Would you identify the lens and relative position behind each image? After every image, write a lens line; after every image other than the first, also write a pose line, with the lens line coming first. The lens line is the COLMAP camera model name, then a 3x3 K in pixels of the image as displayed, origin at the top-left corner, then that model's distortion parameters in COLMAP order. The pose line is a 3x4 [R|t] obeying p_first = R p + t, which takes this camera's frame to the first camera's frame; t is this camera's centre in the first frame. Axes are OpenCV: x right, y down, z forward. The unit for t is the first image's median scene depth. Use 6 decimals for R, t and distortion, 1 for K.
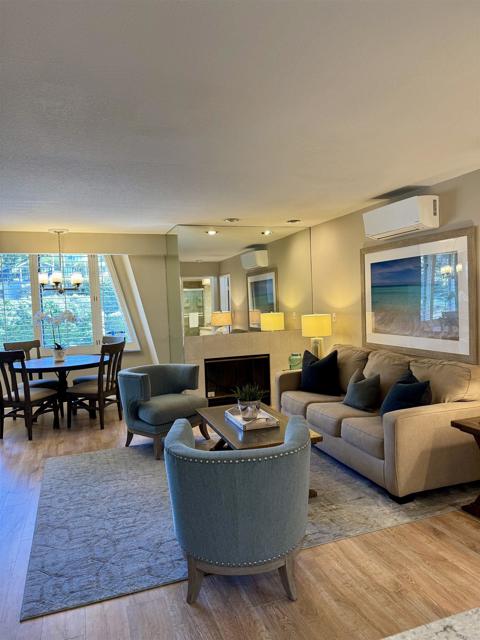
lens RADIAL K [[447.9, 0, 238.1], [0, 447.9, 310.2], [0, 0, 1]] dist [0.054753, -0.059016]
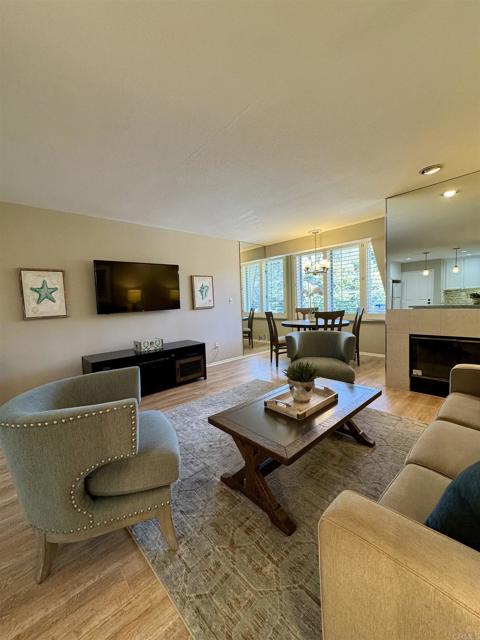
lens RADIAL K [[255.8, 0, 241.3], [0, 255.8, 317.8], [0, 0, 1]] dist [-0.003096, -0.000676]
pose [[0.400954, 0.081274, -0.912486, 0.305436], [0.003546, 0.995912, 0.090263, 0.026785], [0.916091, -0.039427, 0.399026, 0.509613]]
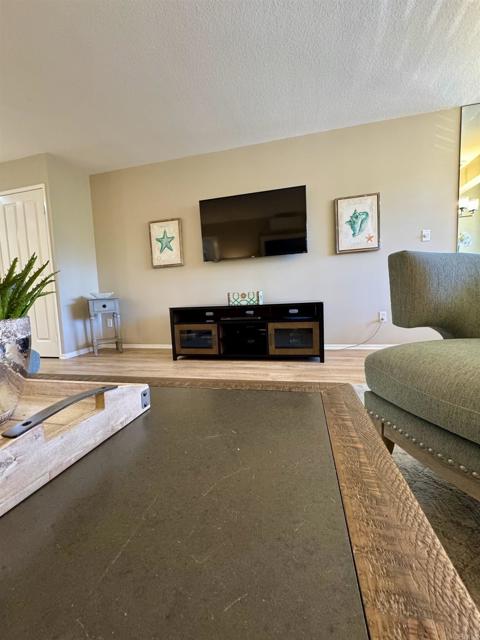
lens RADIAL K [[255.8, 0, 242.4], [0, 255.8, 319.4], [0, 0, 1]] dist [-0.003096, -0.000676]
pose [[-0.531212, 0.129141, -0.837339, 0.027808], [0.040782, 0.991067, 0.126977, 0.139547], [0.846257, 0.033304, -0.531733, 0.840821]]
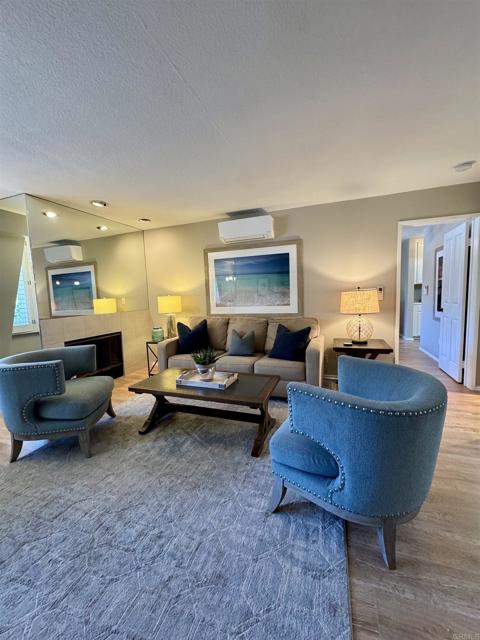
lens RADIAL K [[255.8, 0, 237.0], [0, 255.8, 316.6], [0, 0, 1]] dist [-0.003096, -0.000676]
pose [[0.638944, -0.050503, 0.767594, -0.291201], [0.027870, 0.998707, 0.042510, 0.045786], [-0.768749, -0.005769, 0.639525, 0.394406]]
